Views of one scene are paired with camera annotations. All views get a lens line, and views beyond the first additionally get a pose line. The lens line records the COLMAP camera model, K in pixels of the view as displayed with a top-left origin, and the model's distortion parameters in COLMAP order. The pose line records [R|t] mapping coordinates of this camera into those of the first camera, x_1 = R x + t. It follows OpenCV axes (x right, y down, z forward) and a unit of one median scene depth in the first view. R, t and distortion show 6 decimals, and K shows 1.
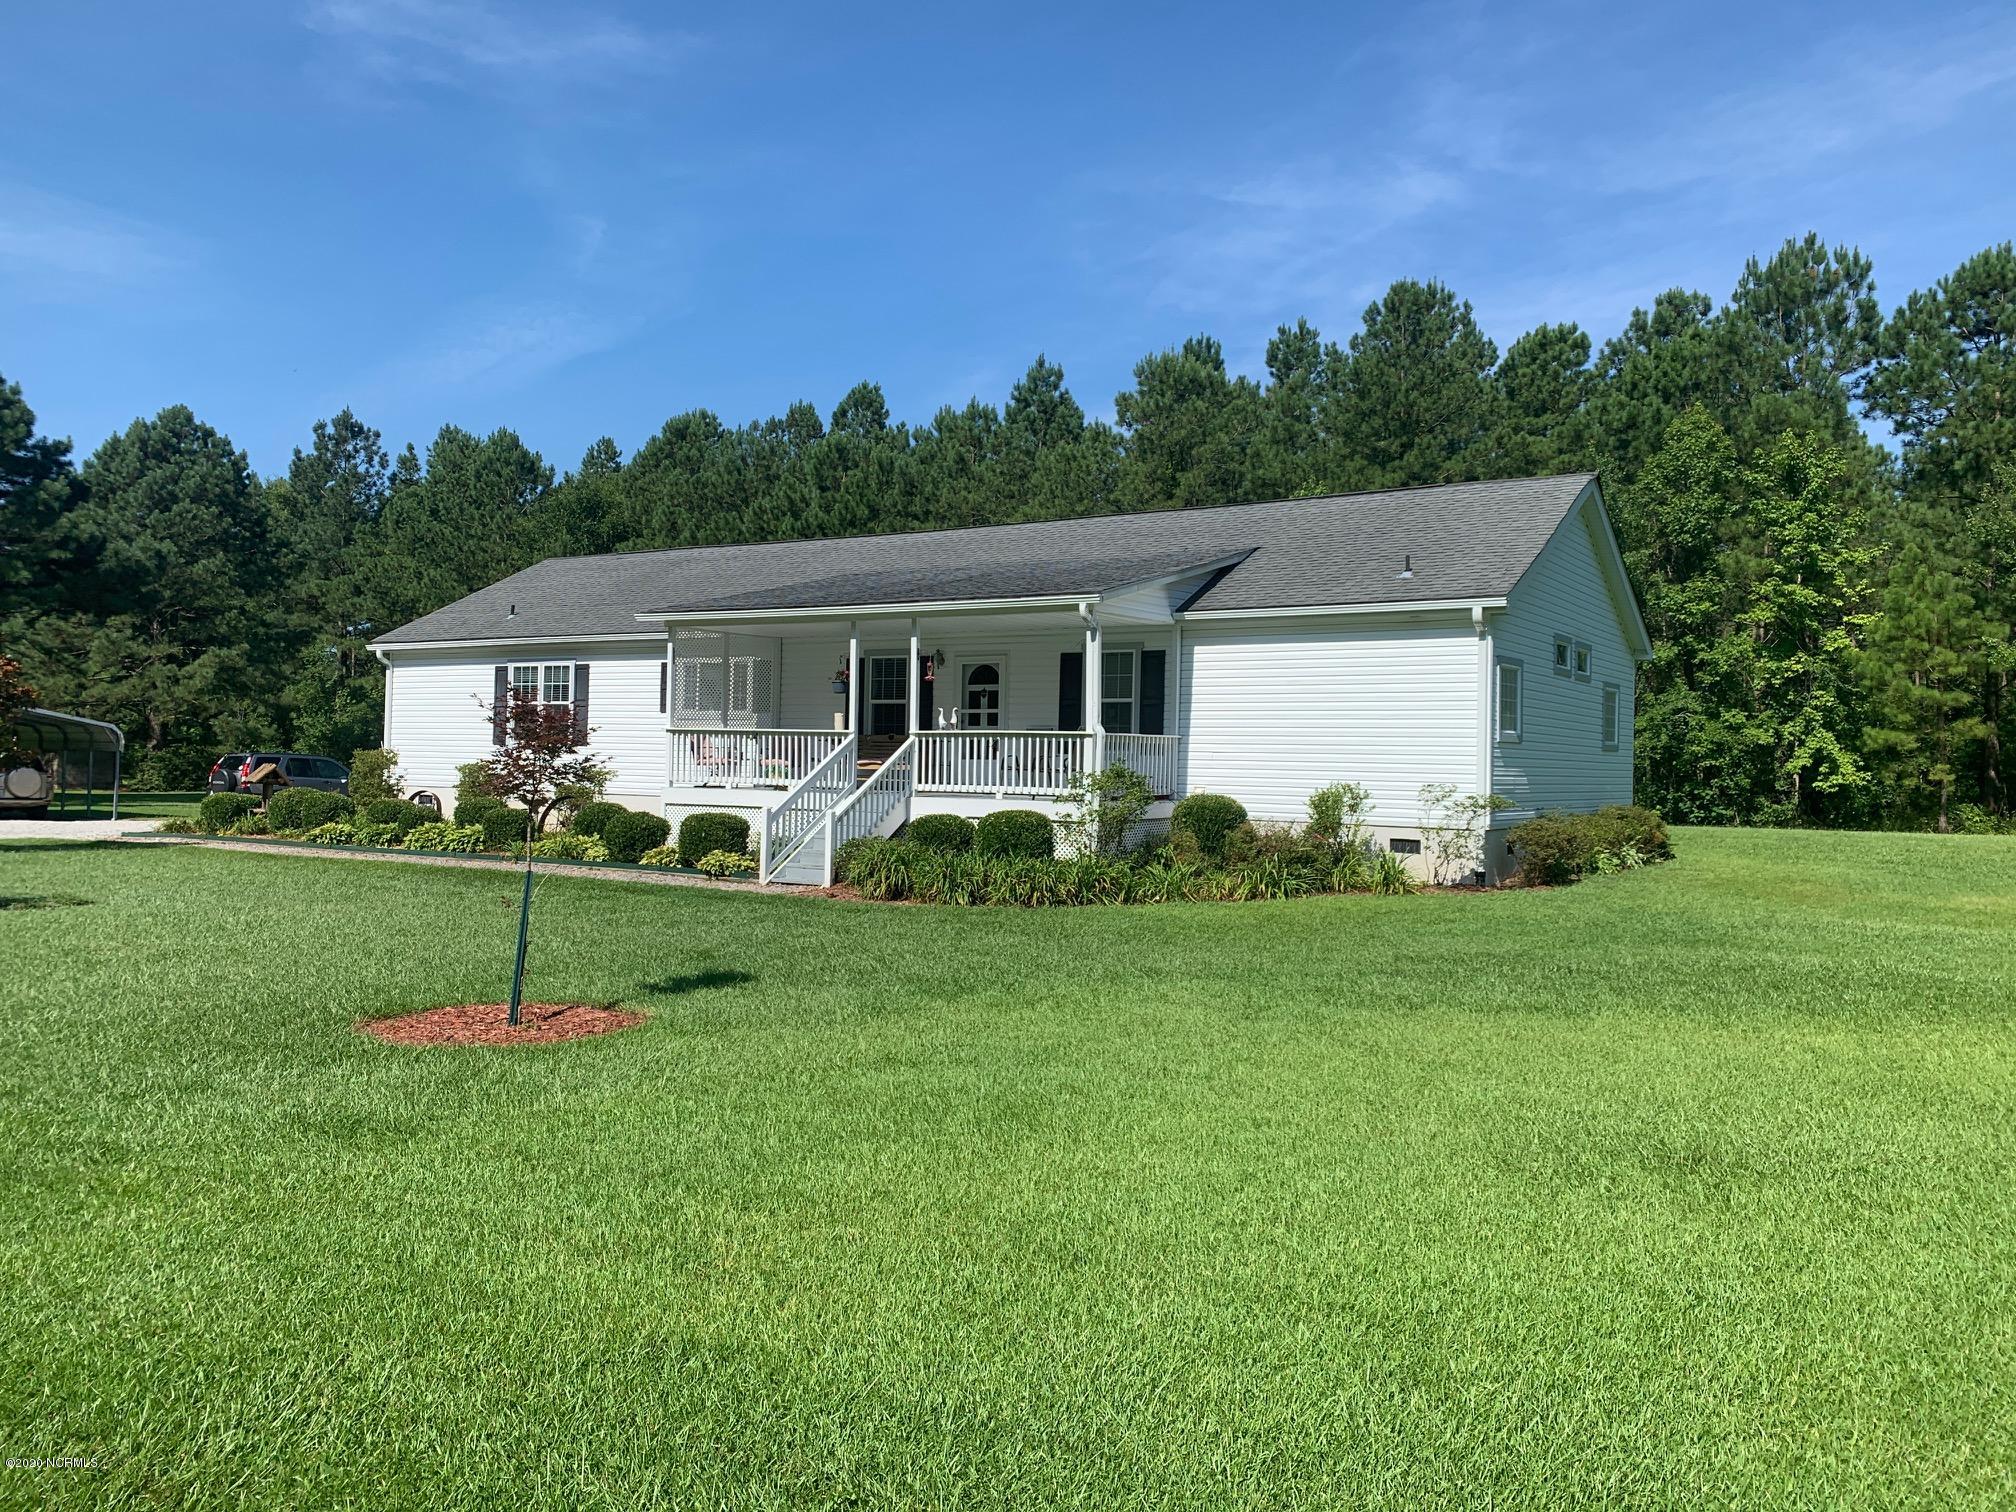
lens RADIAL K [[1561.3, 0, 1005.4], [0, 1561.3, 767.6], [0, 0, 1]] dist [0.072061, -0.098280]
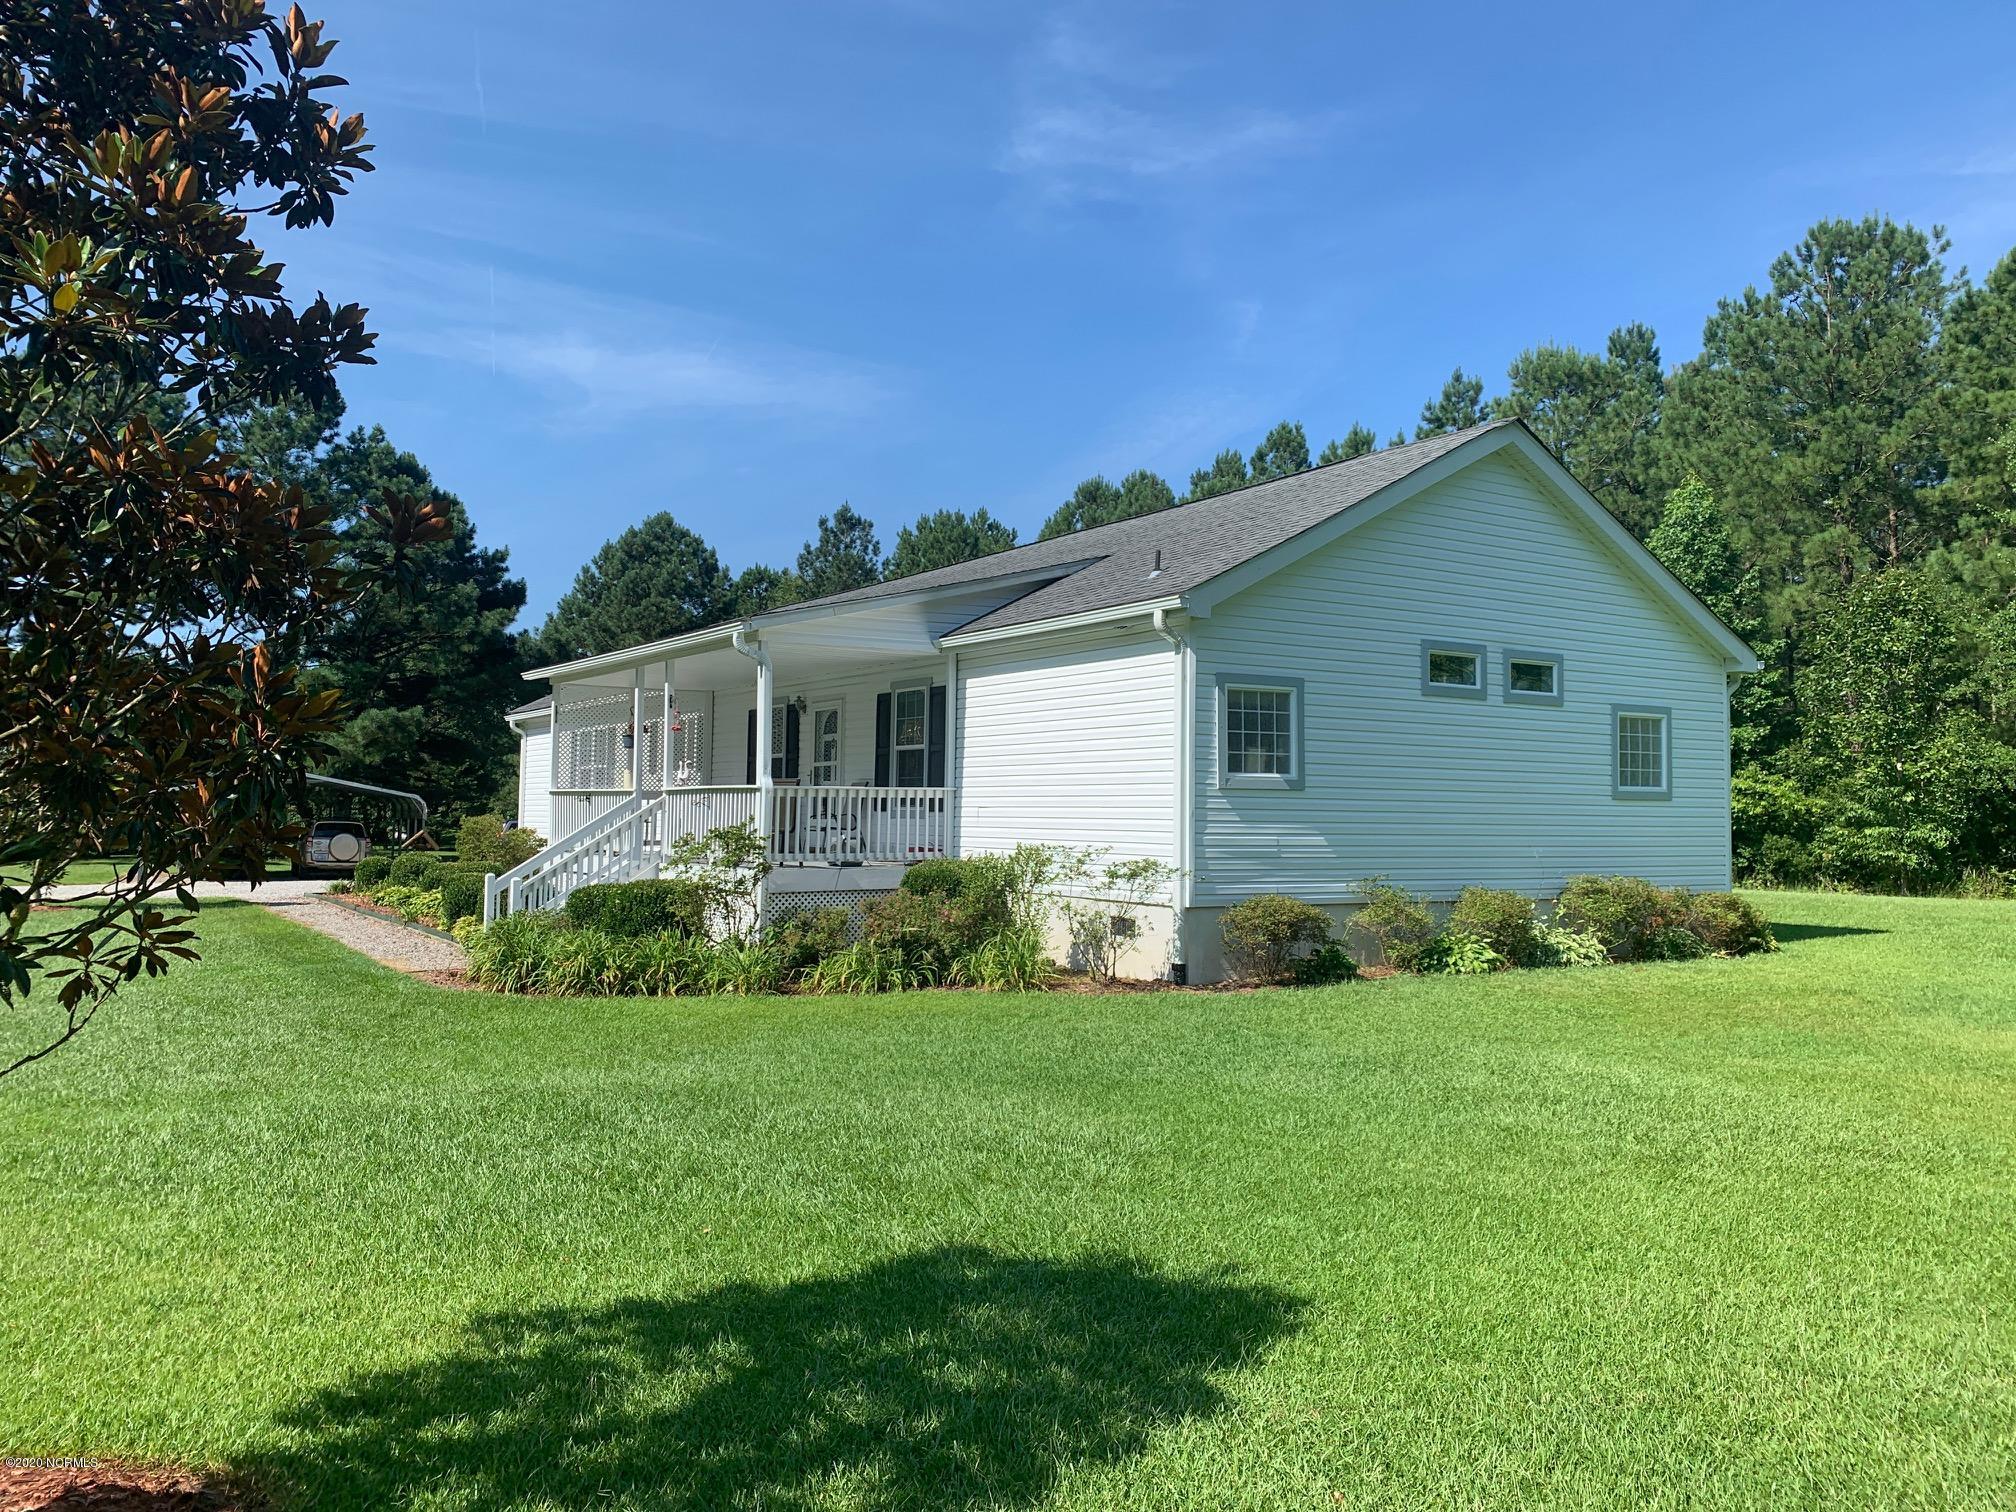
lens RADIAL K [[1561.3, 0, 1013.5], [0, 1561.3, 757.6], [0, 0, 1]] dist [0.072061, -0.098280]
pose [[0.913639, -0.024452, -0.405791, 0.161277], [0.005461, 0.998838, -0.047892, 0.001107], [0.406490, 0.041540, 0.912710, 0.087255]]
